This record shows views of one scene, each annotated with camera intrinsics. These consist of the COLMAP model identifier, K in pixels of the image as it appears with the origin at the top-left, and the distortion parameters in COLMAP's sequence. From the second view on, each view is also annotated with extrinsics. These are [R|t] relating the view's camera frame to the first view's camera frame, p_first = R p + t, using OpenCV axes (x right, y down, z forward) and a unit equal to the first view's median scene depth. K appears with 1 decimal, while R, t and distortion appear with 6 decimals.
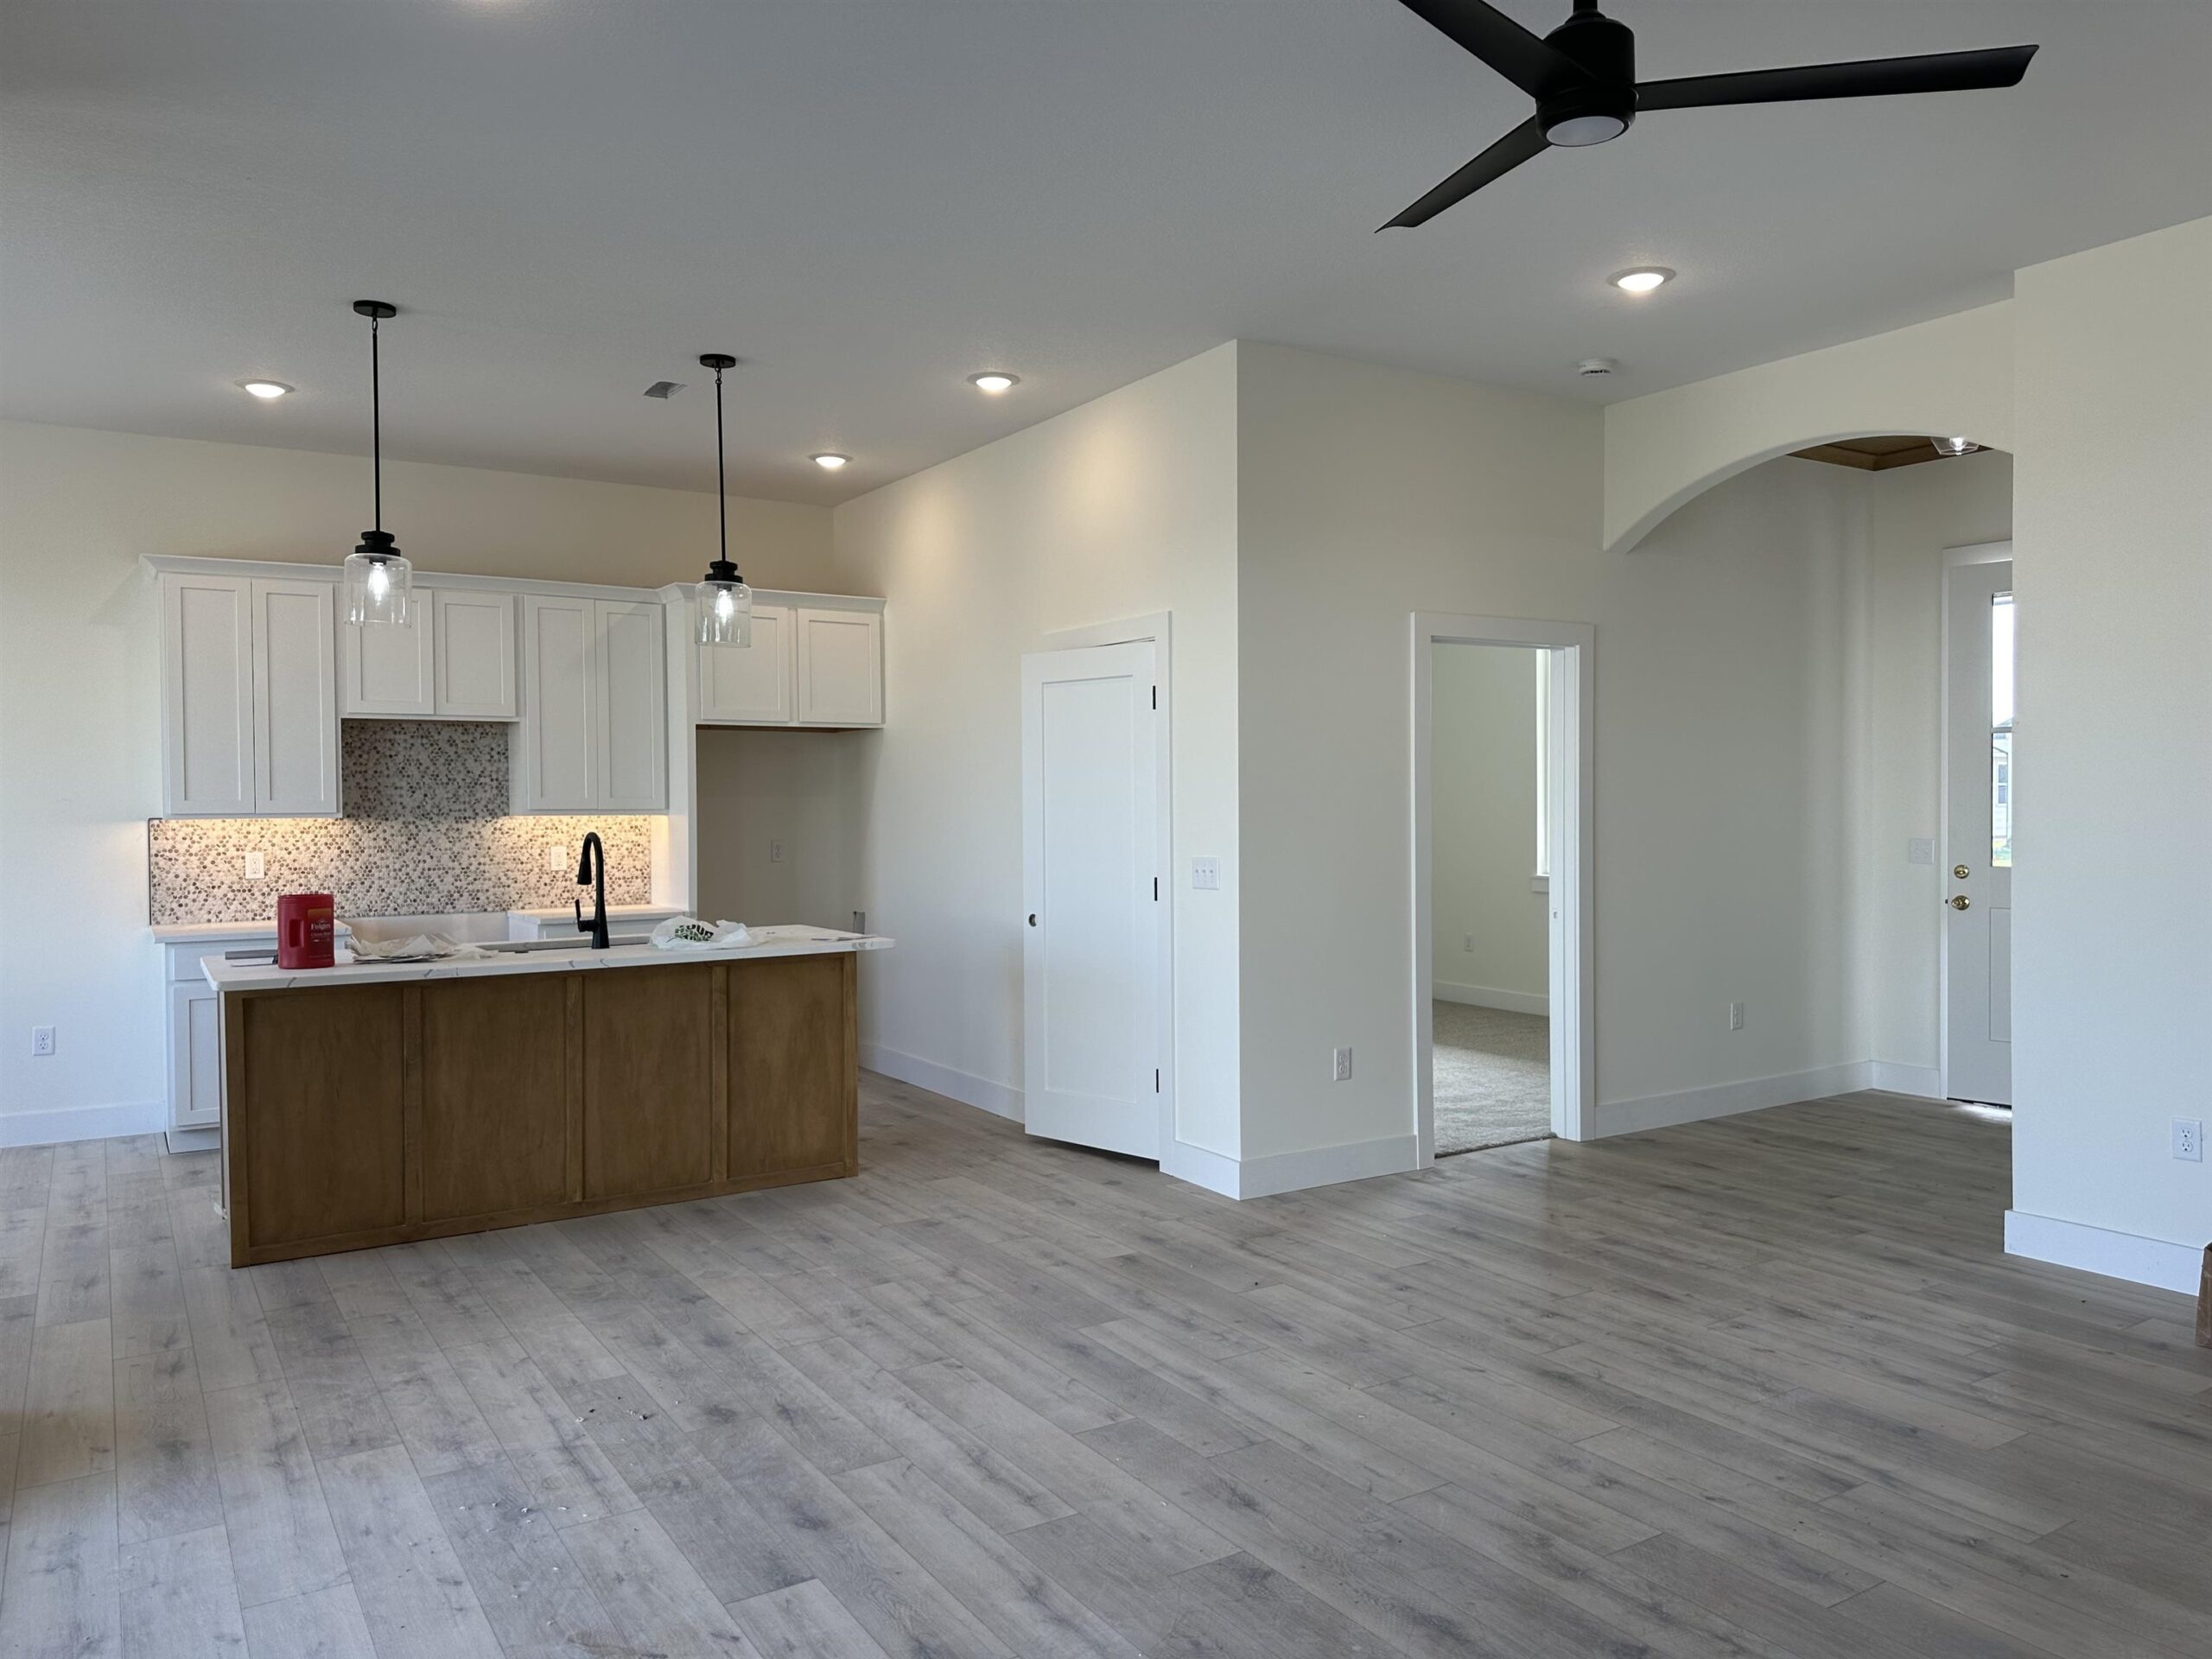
lens RADIAL K [[1539.6, 0, 1106.0], [0, 1539.6, 829.5], [0, 0, 1]] dist [0.076507, -0.110246]
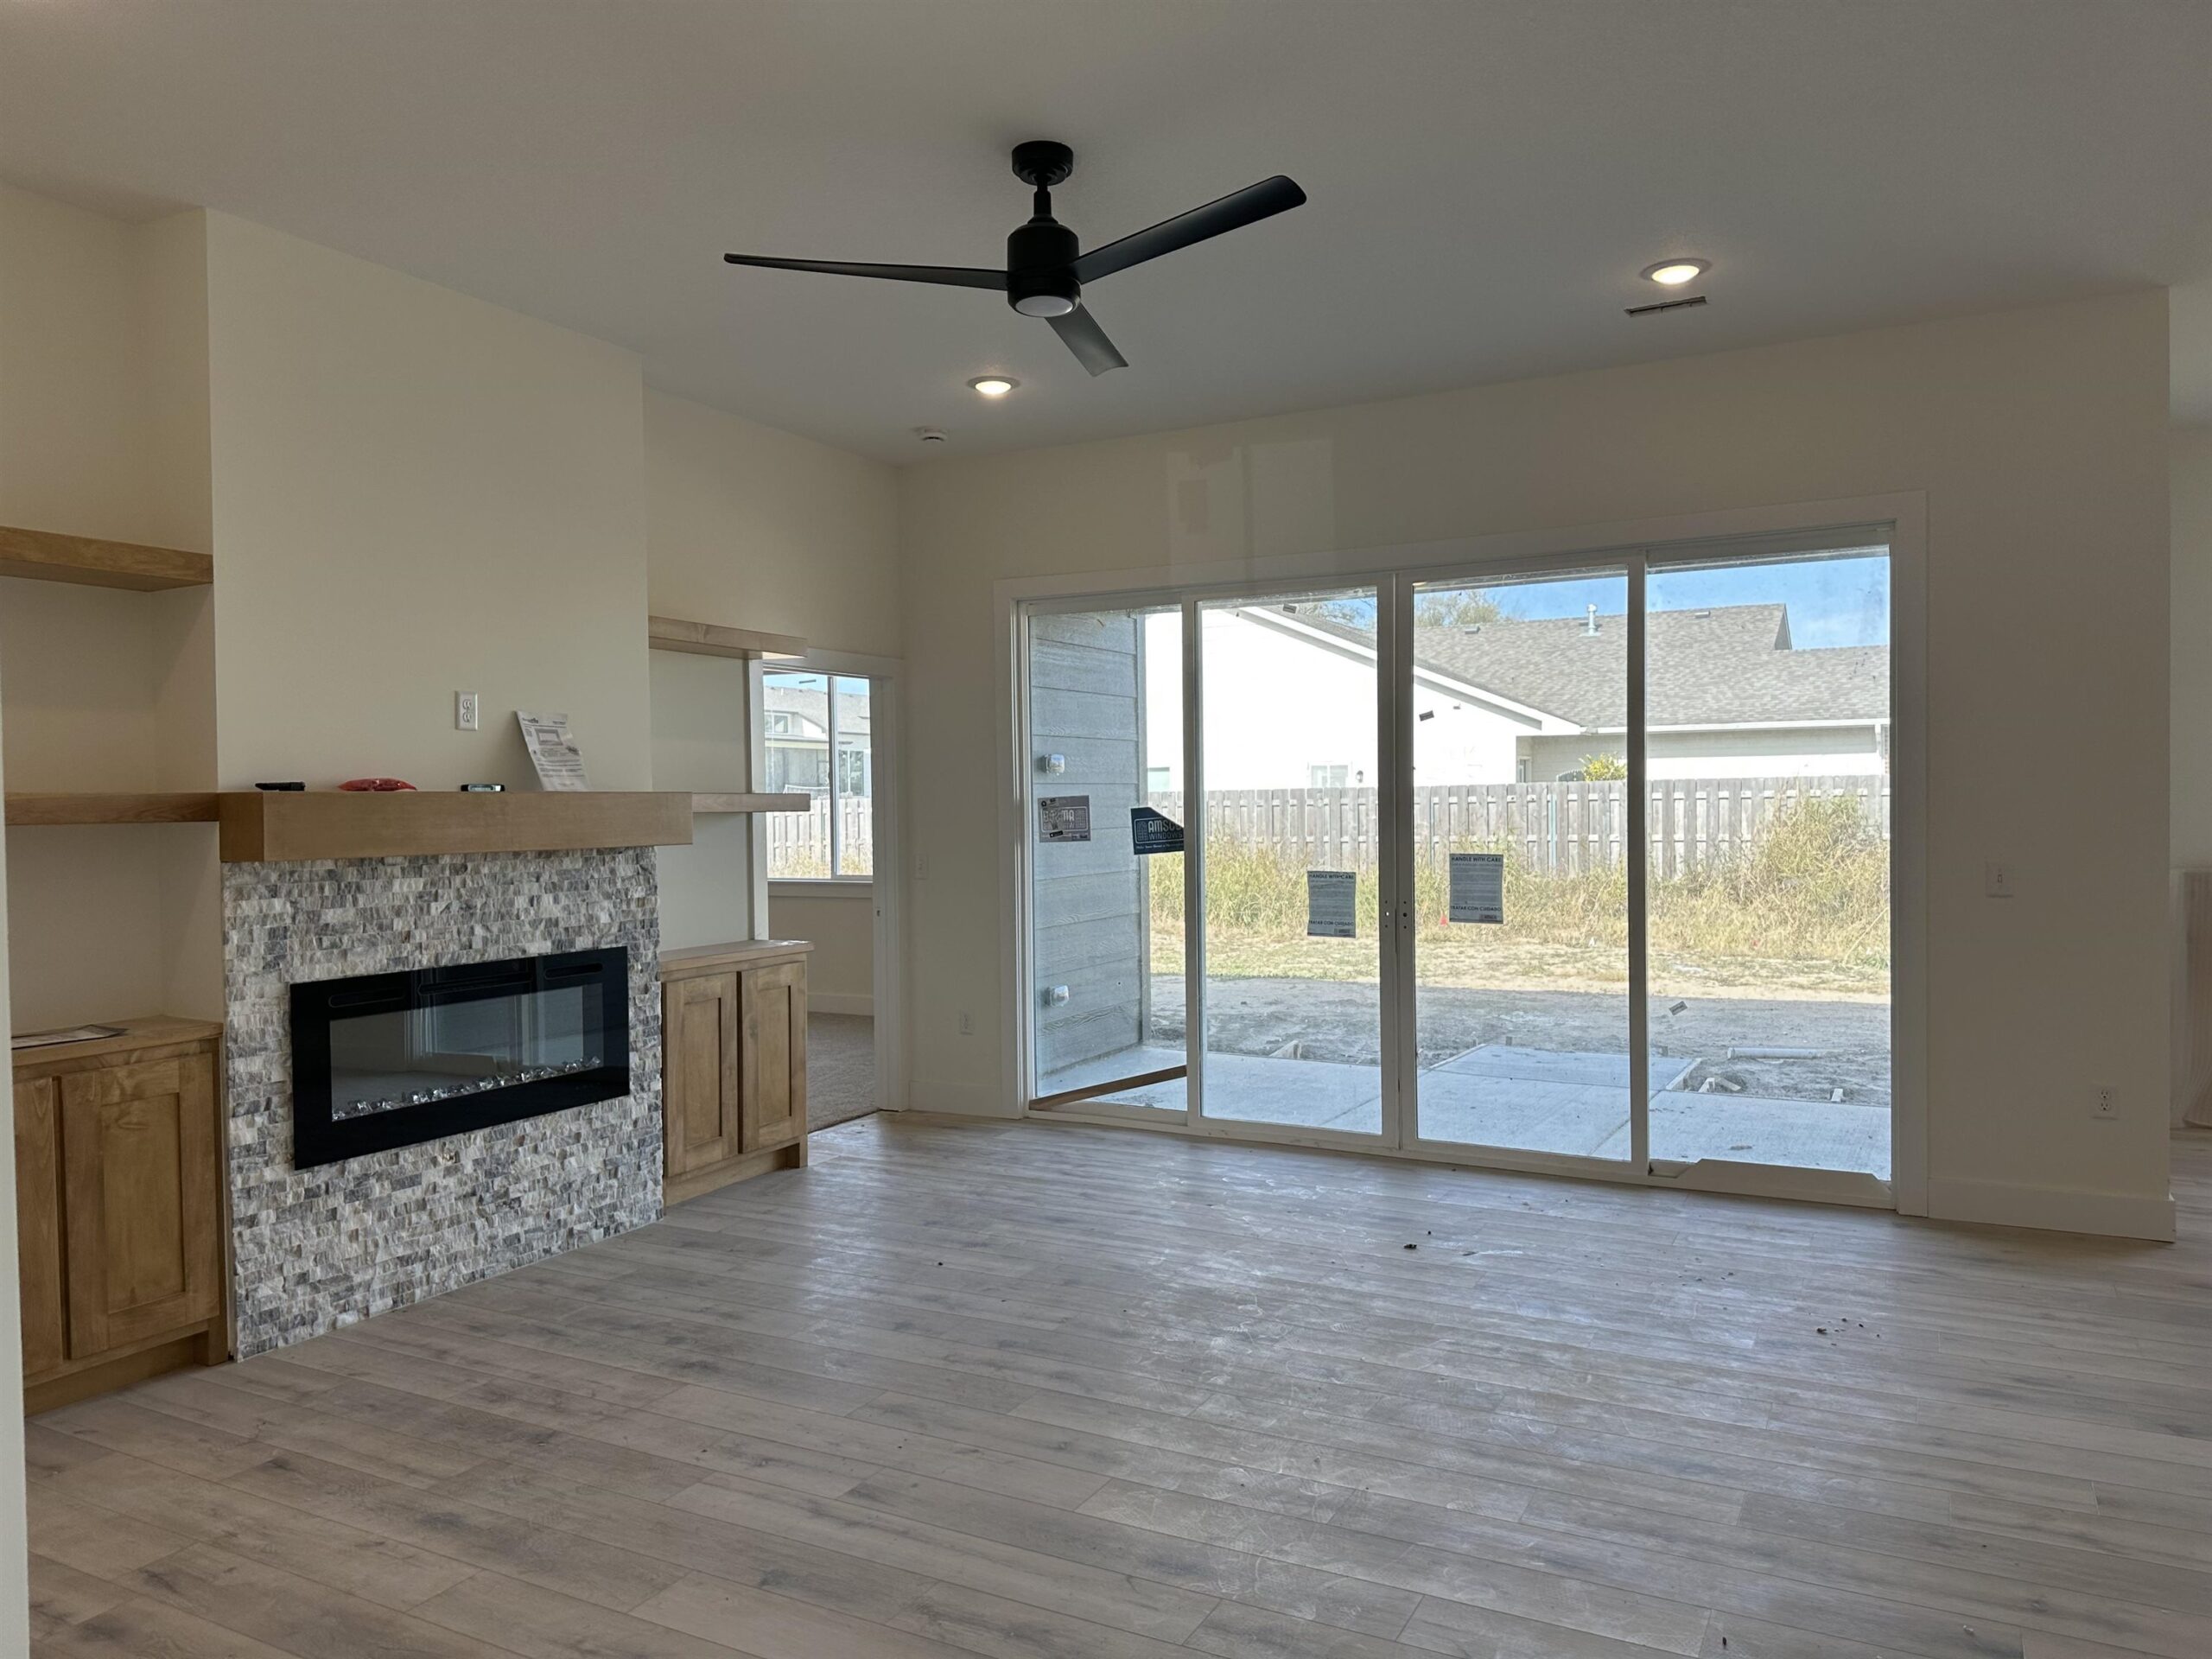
lens RADIAL K [[1539.6, 0, 1106.0], [0, 1539.6, 829.5], [0, 0, 1]] dist [0.076507, -0.110246]
pose [[-0.877017, 0.025635, -0.479775, 0.383709], [0.008485, 0.999246, 0.037882, -0.025514], [0.480385, 0.029152, -0.876573, 0.928643]]
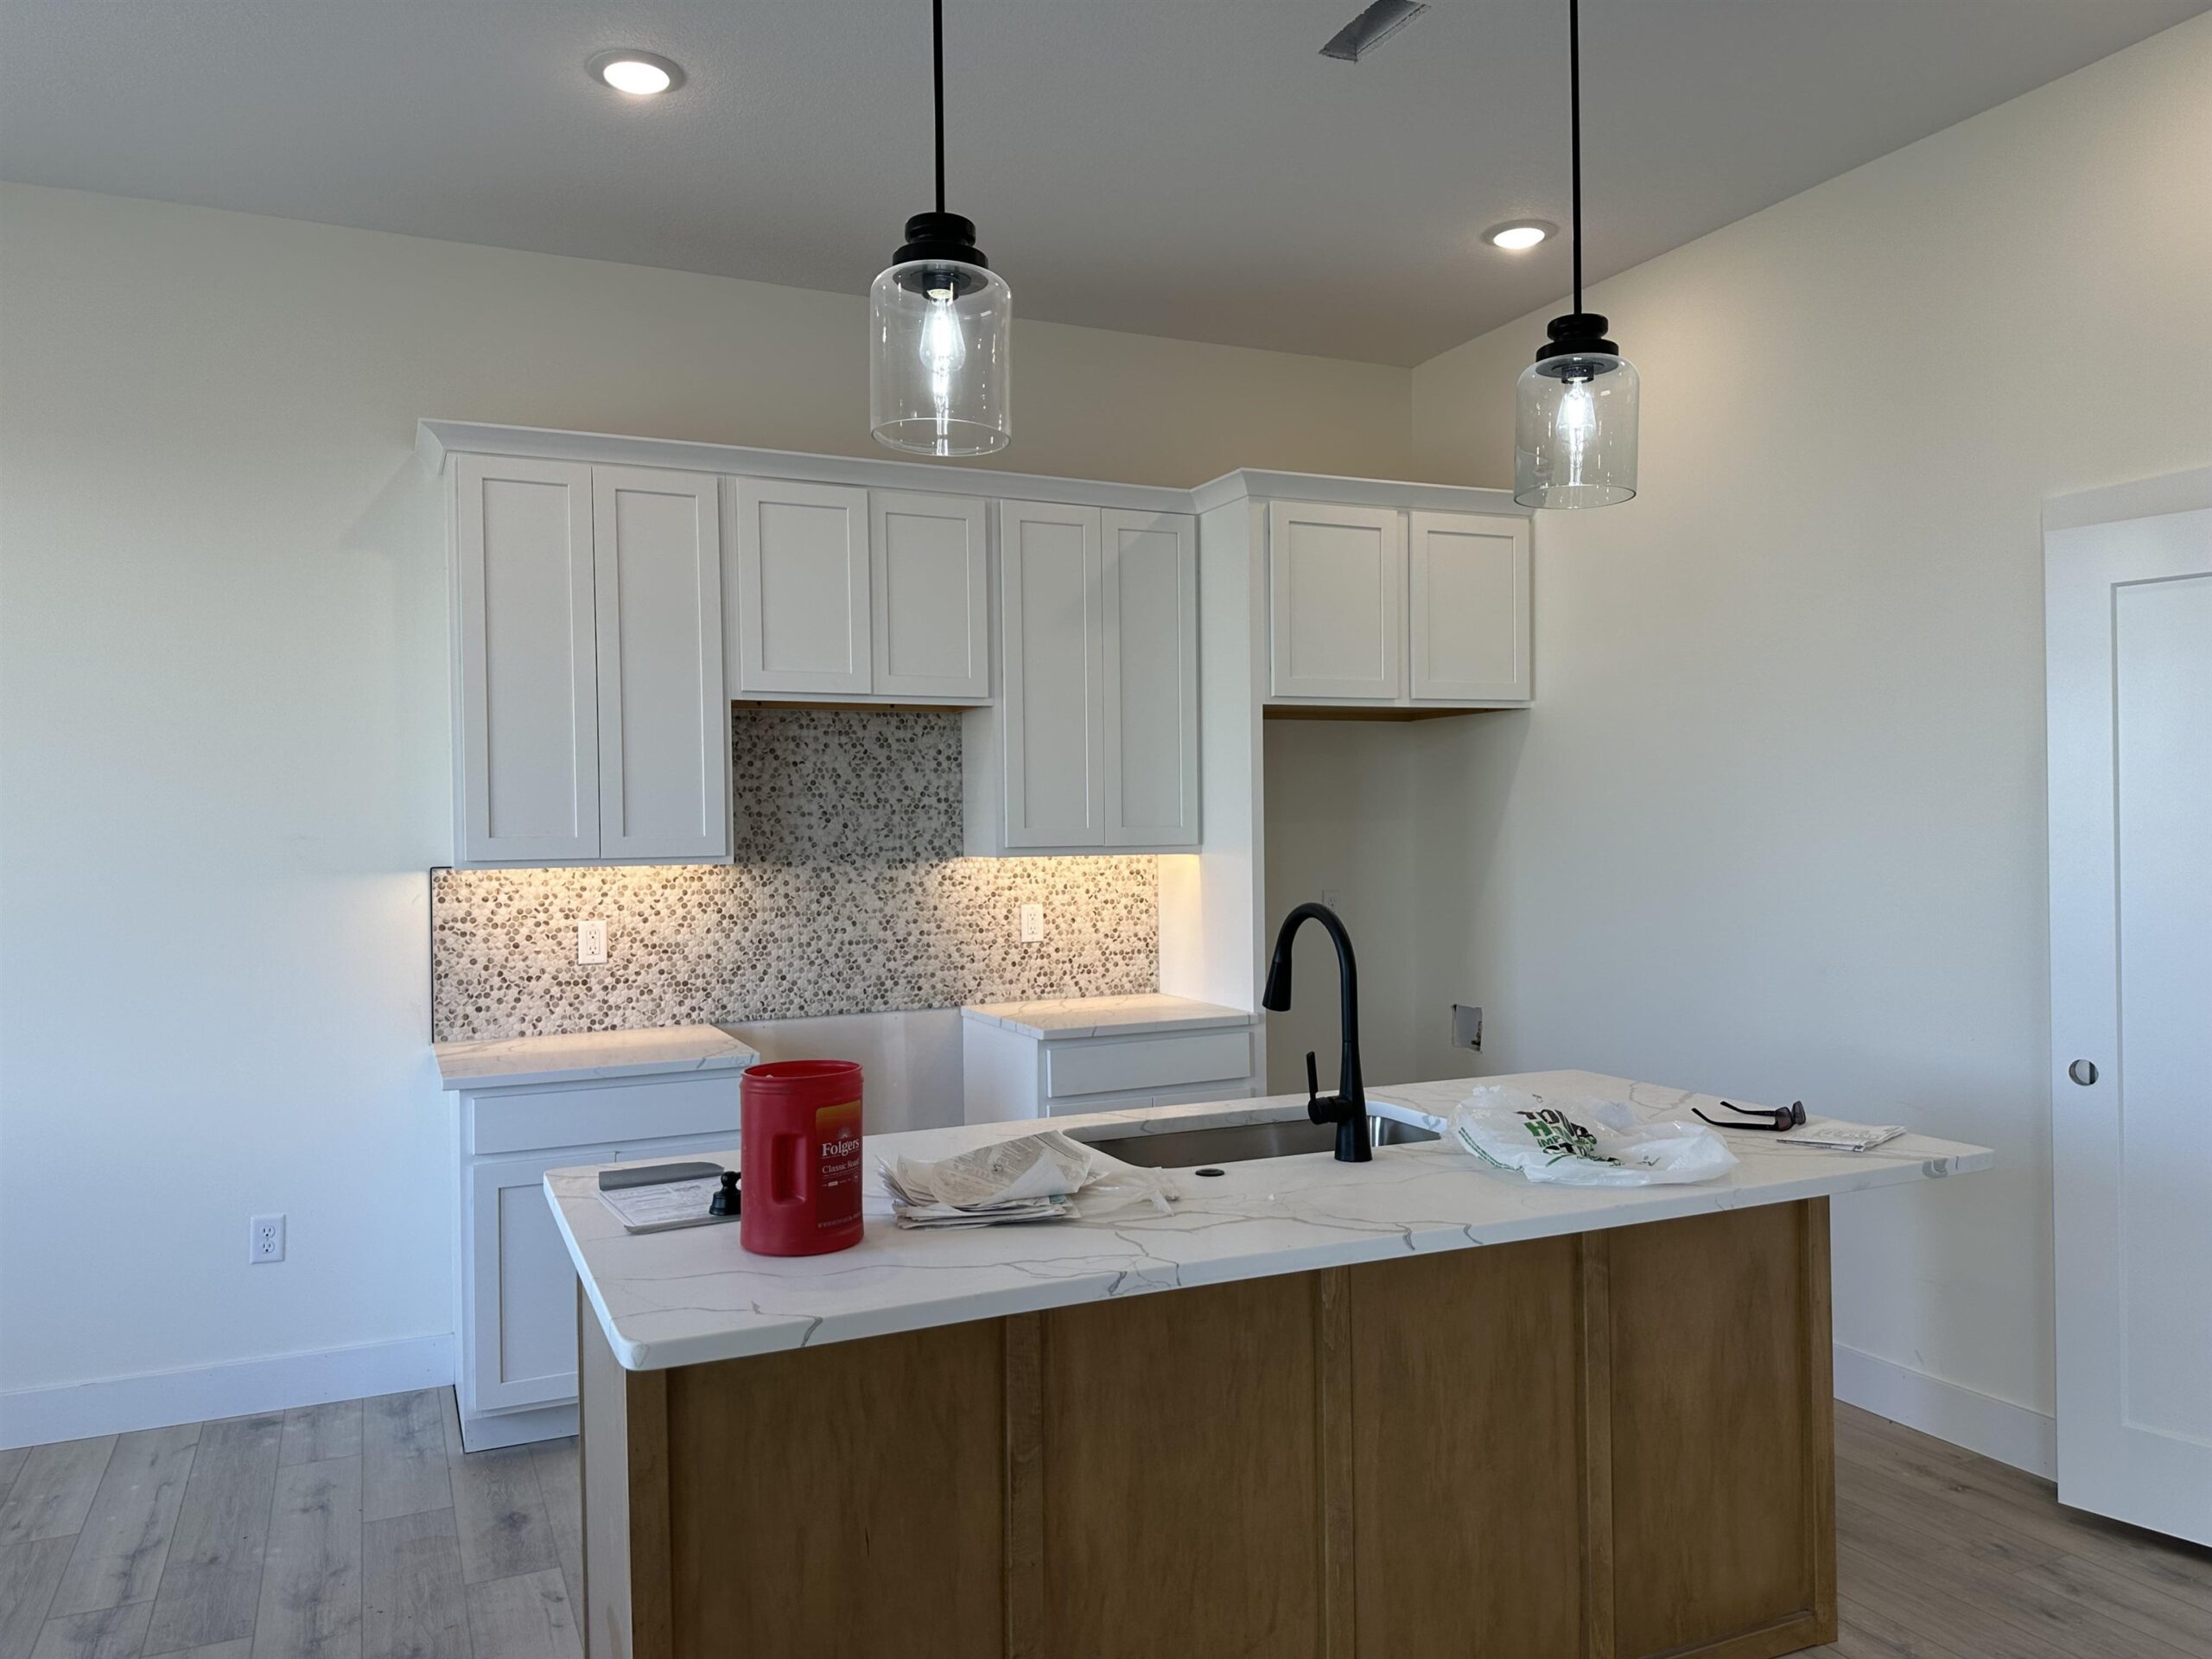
lens RADIAL K [[1534.9, 0, 1106.0], [0, 1534.9, 829.5], [0, 0, 1]] dist [0.177771, -0.346983]
pose [[0.991269, -0.006031, -0.131718, -0.271294], [0.004277, 0.999898, -0.013597, -0.012370], [0.131787, 0.012915, 0.991194, 0.427889]]
